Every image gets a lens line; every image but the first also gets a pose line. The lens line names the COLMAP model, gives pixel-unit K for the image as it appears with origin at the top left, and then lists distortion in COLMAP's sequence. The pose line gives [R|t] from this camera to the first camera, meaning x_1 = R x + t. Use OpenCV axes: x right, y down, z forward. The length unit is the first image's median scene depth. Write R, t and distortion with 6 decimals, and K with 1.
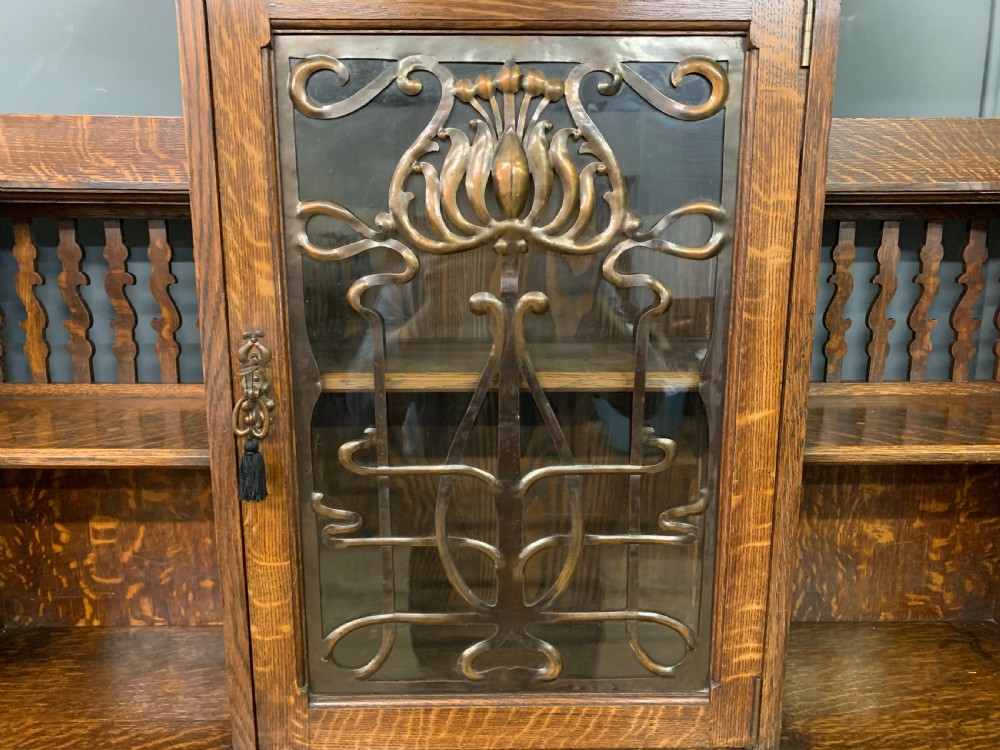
lens RADIAL K [[768.6, 0, 505.4], [0, 768.6, 376.3], [0, 0, 1]] dist [0.034573, -0.033644]
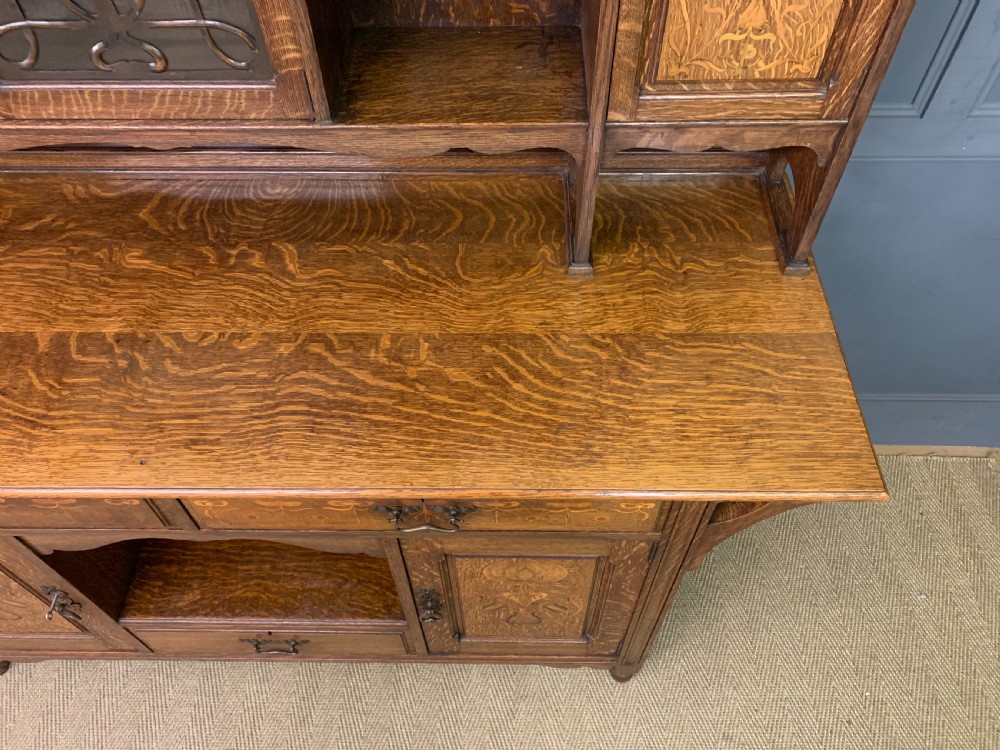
lens RADIAL K [[768.6, 0, 499.9], [0, 768.6, 386.4], [0, 0, 1]] dist [0.034573, -0.033644]
pose [[0.999427, 0.016905, -0.029326, 0.732334], [0.007733, 0.729423, 0.684019, -0.150572], [0.032955, -0.683854, 0.728874, -0.405001]]
